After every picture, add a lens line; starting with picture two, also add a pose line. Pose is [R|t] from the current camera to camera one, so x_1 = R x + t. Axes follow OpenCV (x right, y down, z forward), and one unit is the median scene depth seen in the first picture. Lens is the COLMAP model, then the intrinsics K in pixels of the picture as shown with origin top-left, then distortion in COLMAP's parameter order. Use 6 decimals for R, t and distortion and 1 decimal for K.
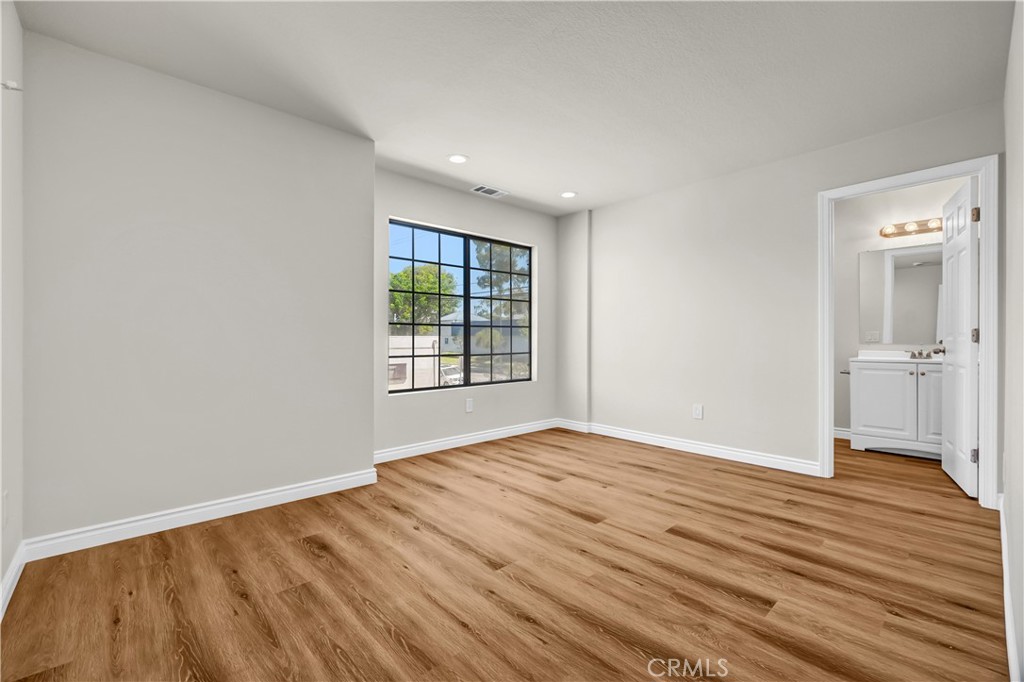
lens RADIAL K [[454.5, 0, 514.7], [0, 454.5, 344.0], [0, 0, 1]] dist [-0.000241, 0.000382]
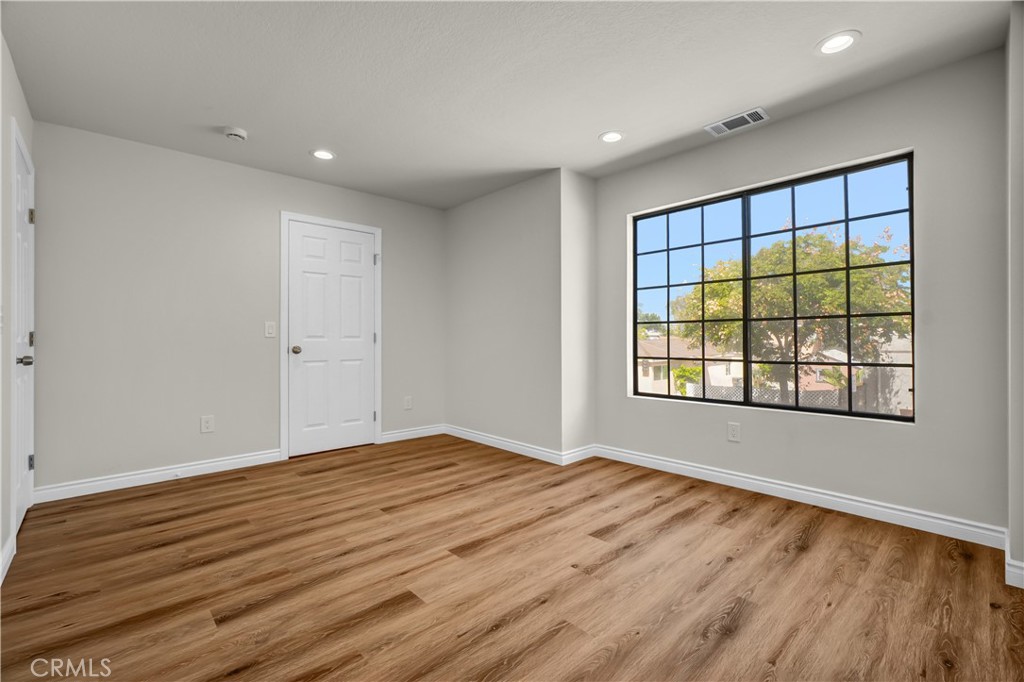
lens RADIAL K [[442.5, 0, 512.7], [0, 442.5, 339.7], [0, 0, 1]] dist [-0.000318, 0.000370]
pose [[-0.014676, -0.003424, -0.999886, 1.089292], [-0.005088, 0.999981, -0.003350, -0.010293], [0.999879, 0.005038, -0.014693, 1.196194]]
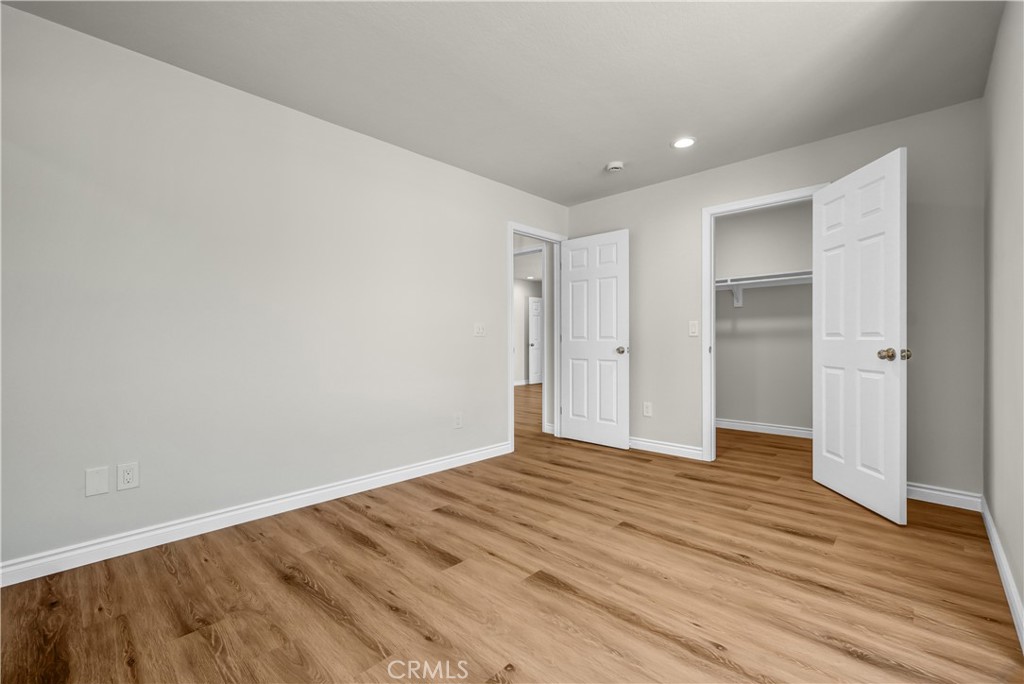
lens RADIAL K [[442.5, 0, 512.7], [0, 442.5, 340.7], [0, 0, 1]] dist [-0.000318, 0.000370]
pose [[-0.998386, 0.001421, -0.056767, 0.285972], [0.000874, 0.999953, 0.009662, -0.020263], [0.056778, 0.009597, -0.998341, 1.872732]]
